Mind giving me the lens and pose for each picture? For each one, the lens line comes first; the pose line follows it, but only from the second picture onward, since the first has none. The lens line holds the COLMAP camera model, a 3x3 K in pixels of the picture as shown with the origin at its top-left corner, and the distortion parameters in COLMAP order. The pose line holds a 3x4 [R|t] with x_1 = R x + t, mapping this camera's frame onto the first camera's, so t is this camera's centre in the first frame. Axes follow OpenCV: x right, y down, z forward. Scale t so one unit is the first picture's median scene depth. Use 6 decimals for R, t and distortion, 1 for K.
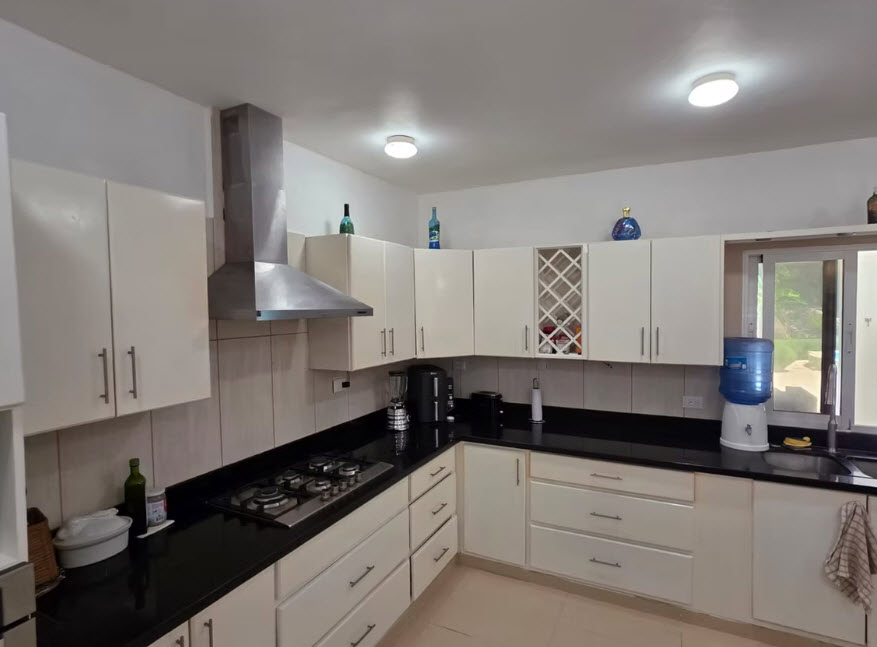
lens RADIAL K [[448.7, 0, 438.5], [0, 448.7, 323.5], [0, 0, 1]] dist [0.002464, 0.000792]
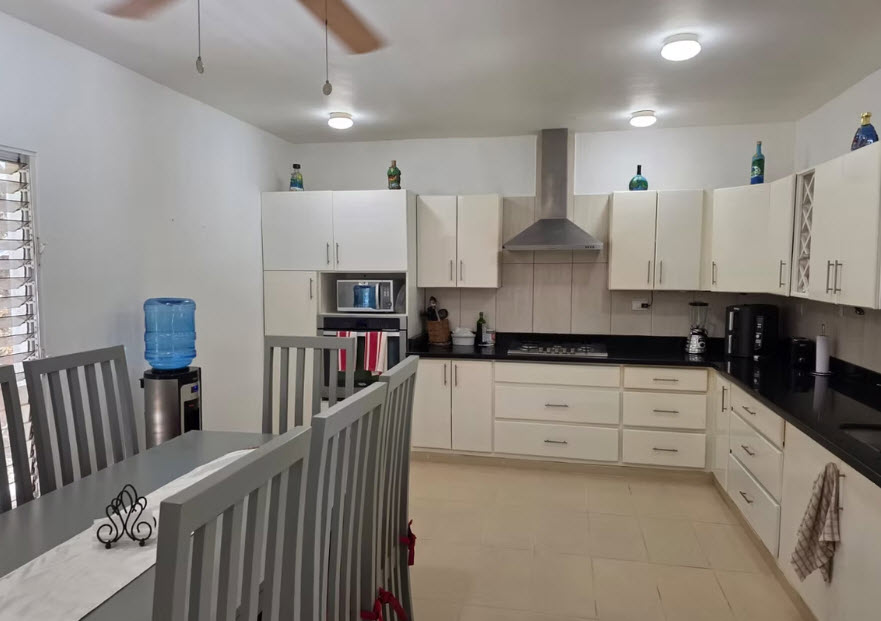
lens RADIAL K [[544.4, 0, 440.5], [0, 544.4, 310.5], [0, 0, 1]] dist [-0.000347, -0.000228]
pose [[0.277523, 0.096267, -0.955884, 1.116995], [-0.032074, 0.995341, 0.090928, 0.027399], [0.960183, 0.005425, 0.279318, 0.005987]]
